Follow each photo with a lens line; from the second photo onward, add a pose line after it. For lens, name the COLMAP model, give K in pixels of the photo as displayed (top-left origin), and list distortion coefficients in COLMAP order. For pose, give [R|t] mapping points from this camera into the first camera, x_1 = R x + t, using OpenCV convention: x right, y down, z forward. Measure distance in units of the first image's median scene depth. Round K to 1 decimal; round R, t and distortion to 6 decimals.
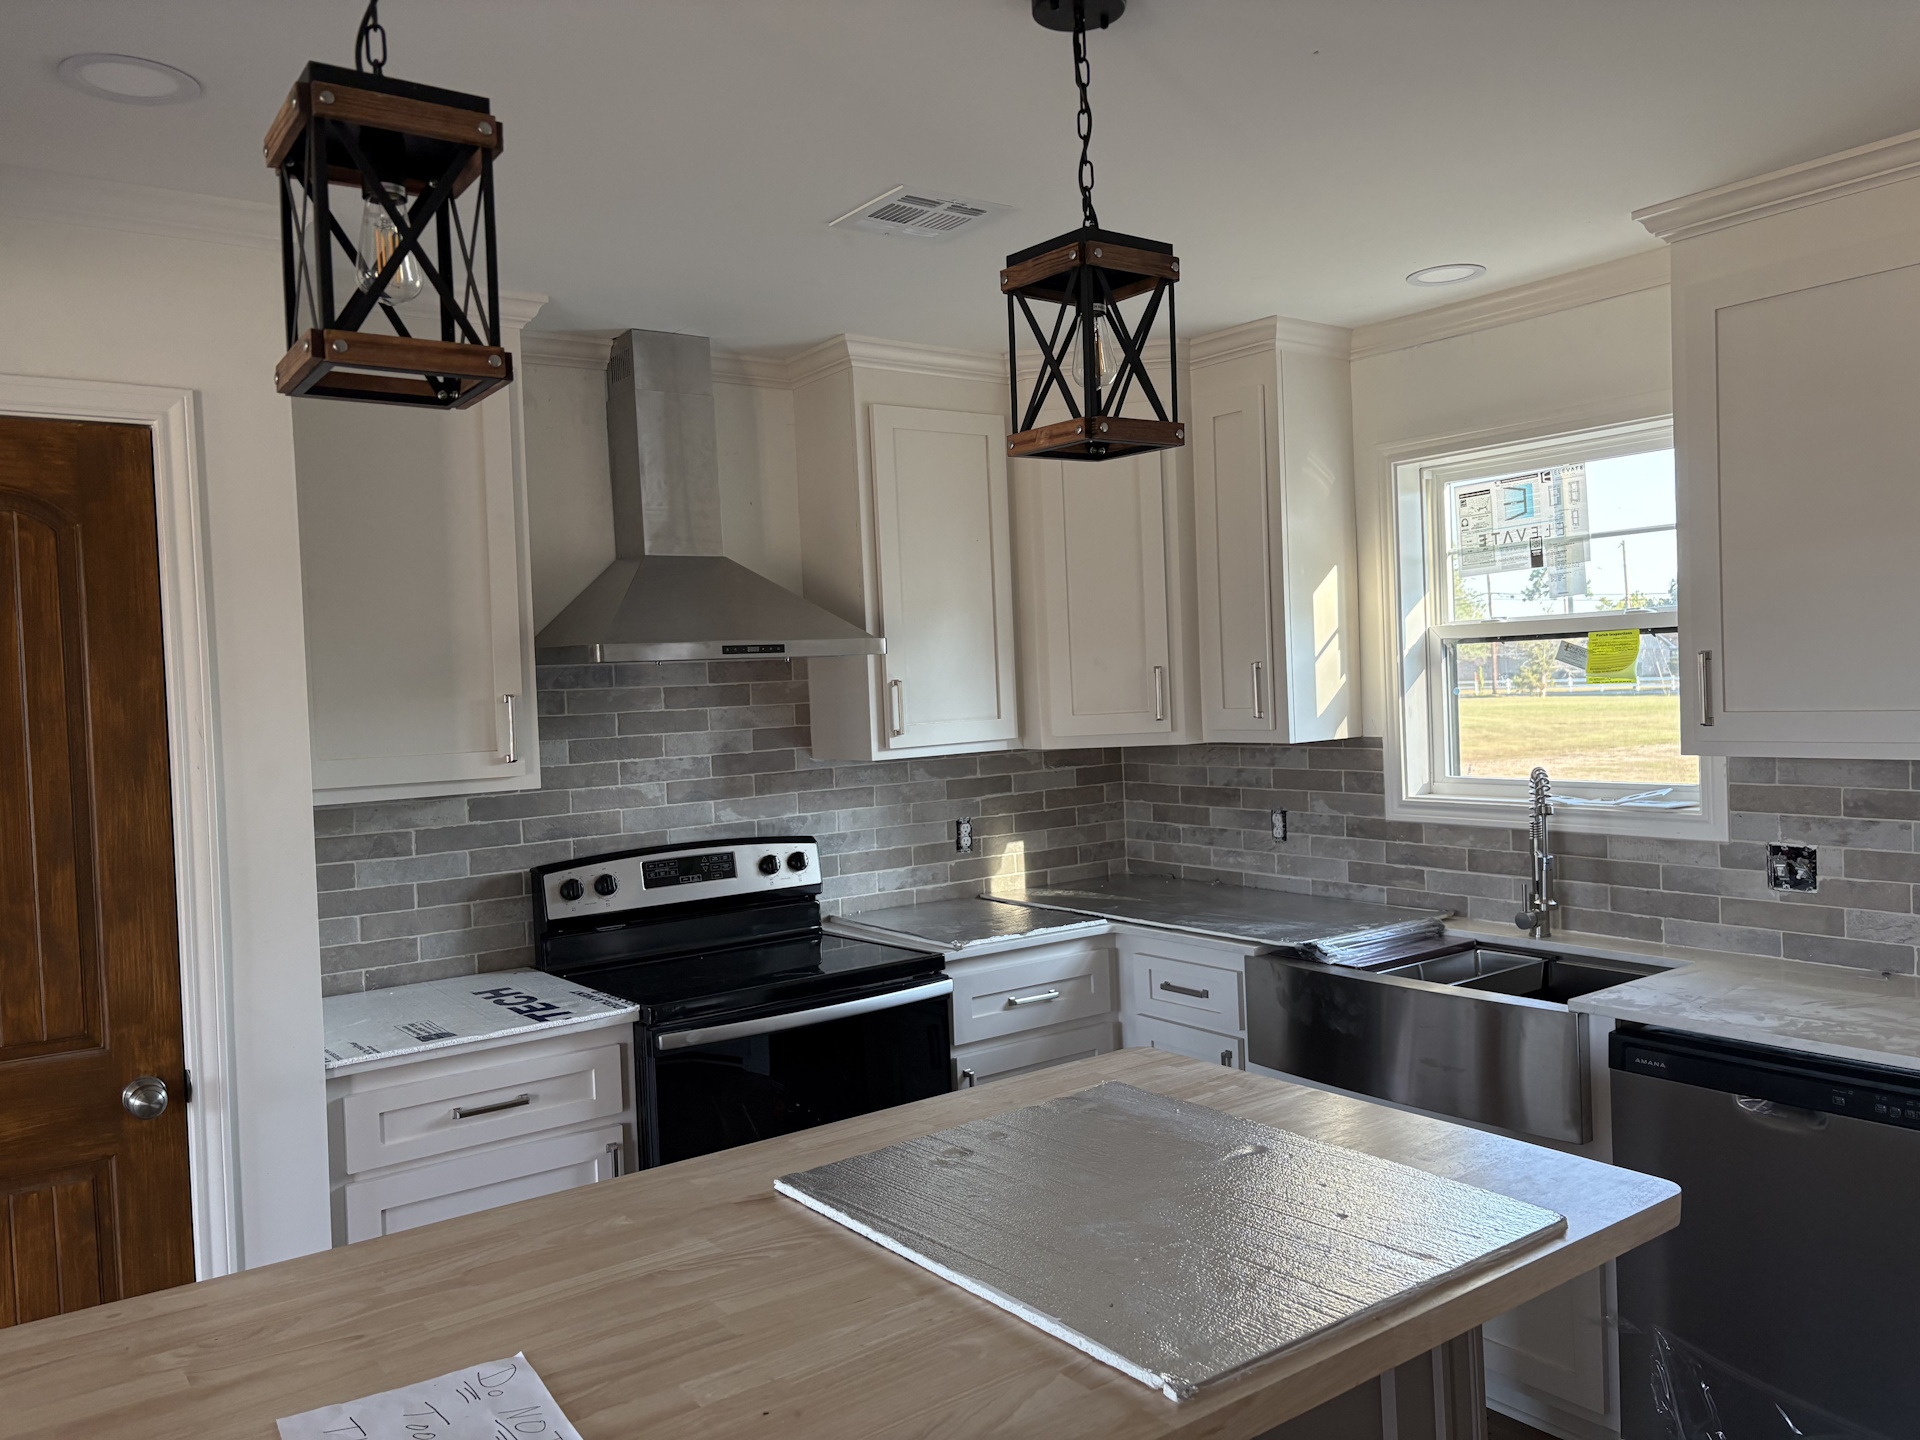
lens RADIAL K [[1477.9, 0, 944.4], [0, 1477.9, 713.9], [0, 0, 1]] dist [0.051859, -0.050627]
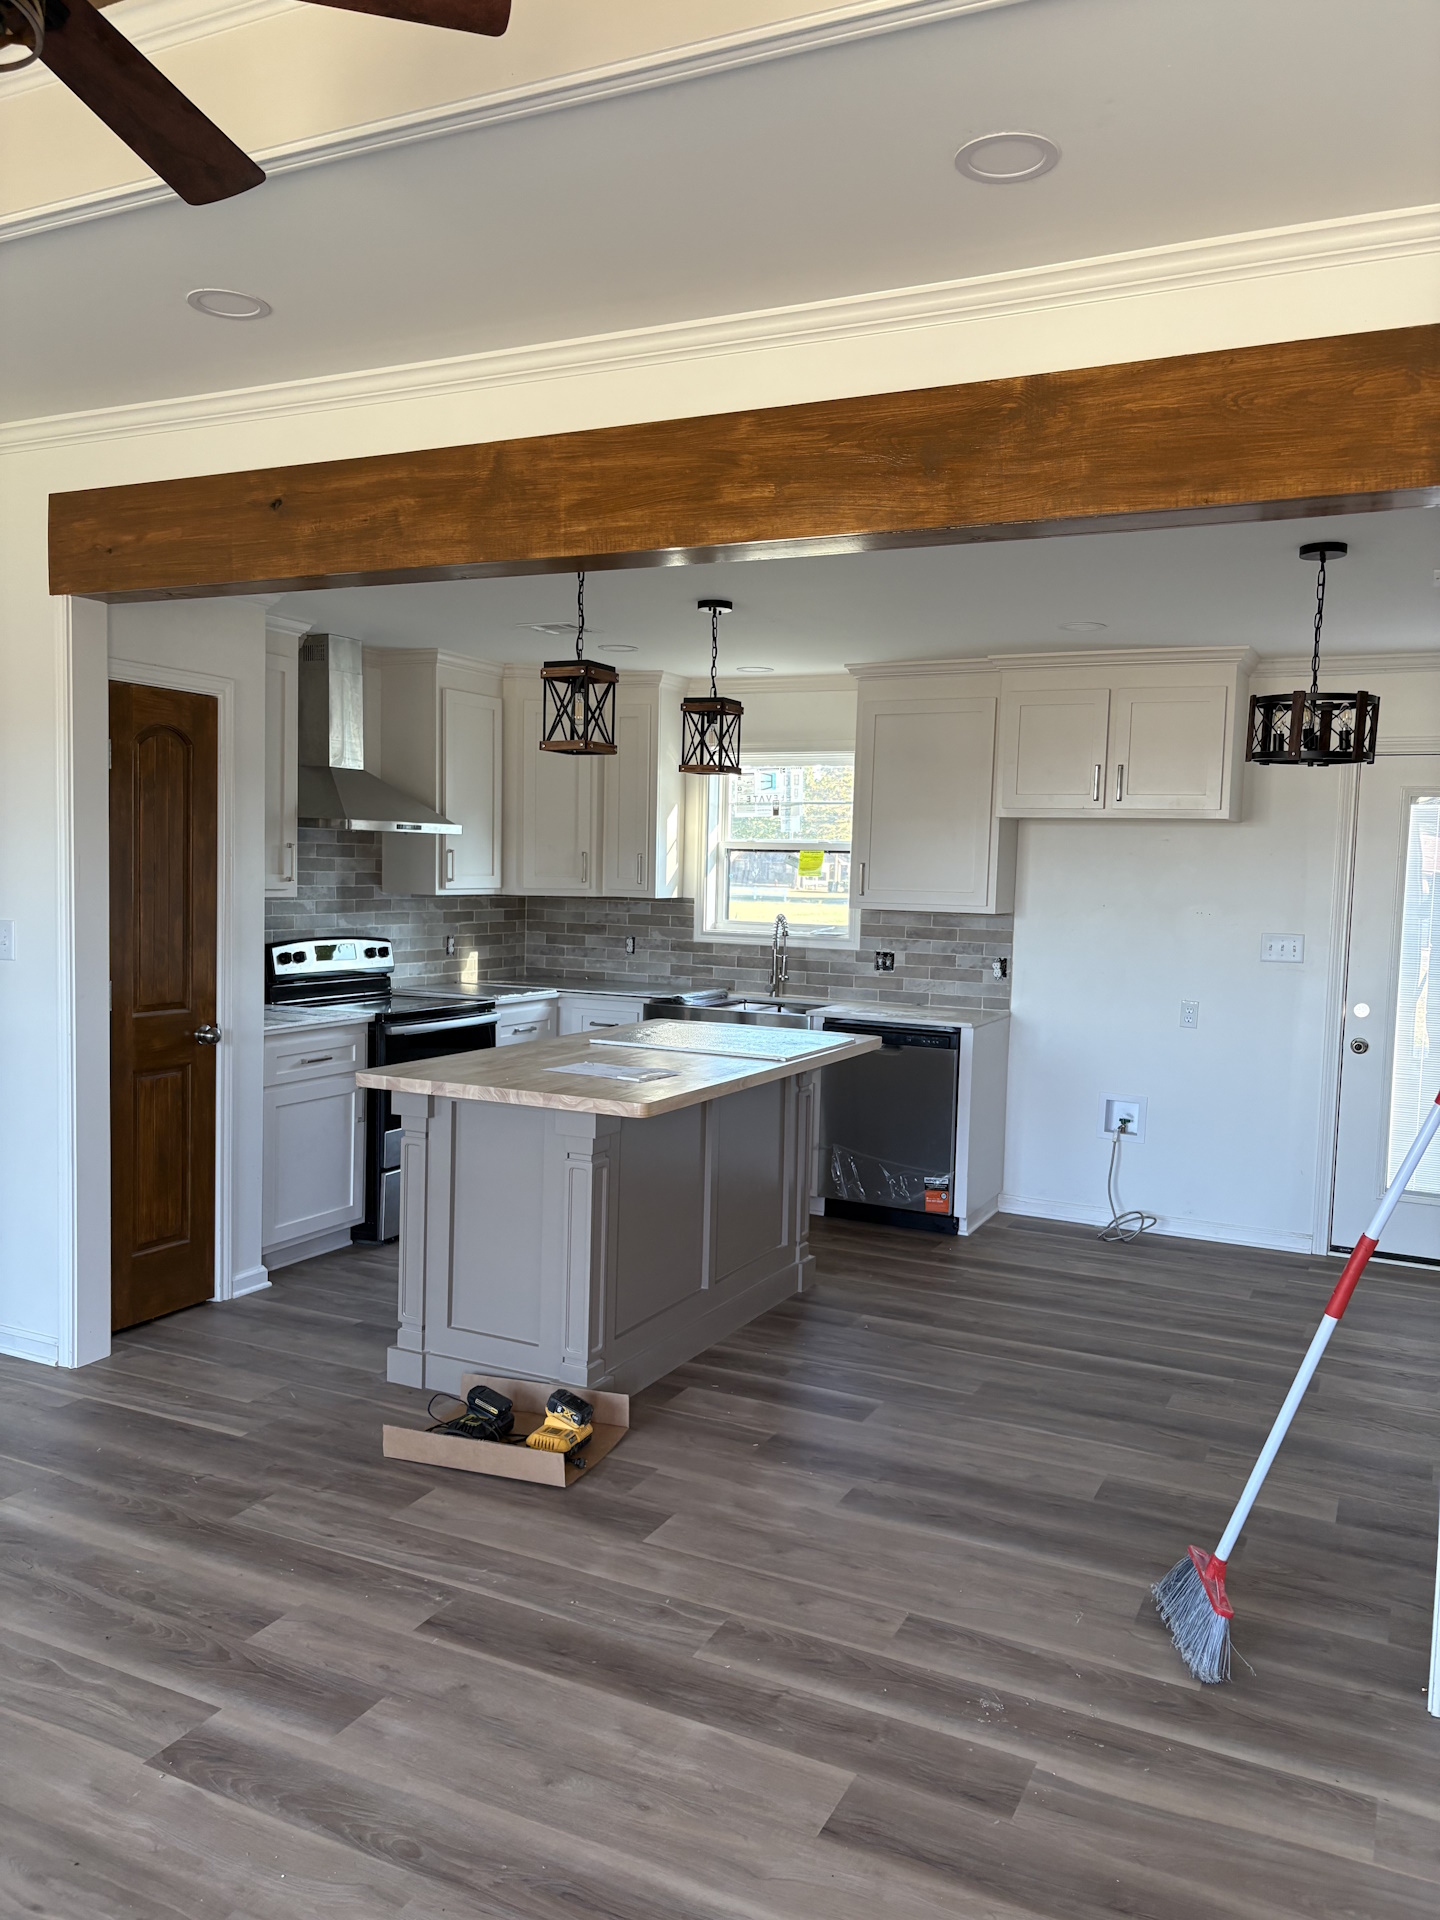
lens RADIAL K [[1477.9, 0, 724.1], [0, 1477.9, 967.7], [0, 0, 1]] dist [0.051859, -0.050627]
pose [[0.884587, 0.032553, 0.465237, -0.551137], [-0.052542, 0.998166, 0.030058, 0.046549], [-0.463406, -0.051033, 0.884675, -0.695002]]
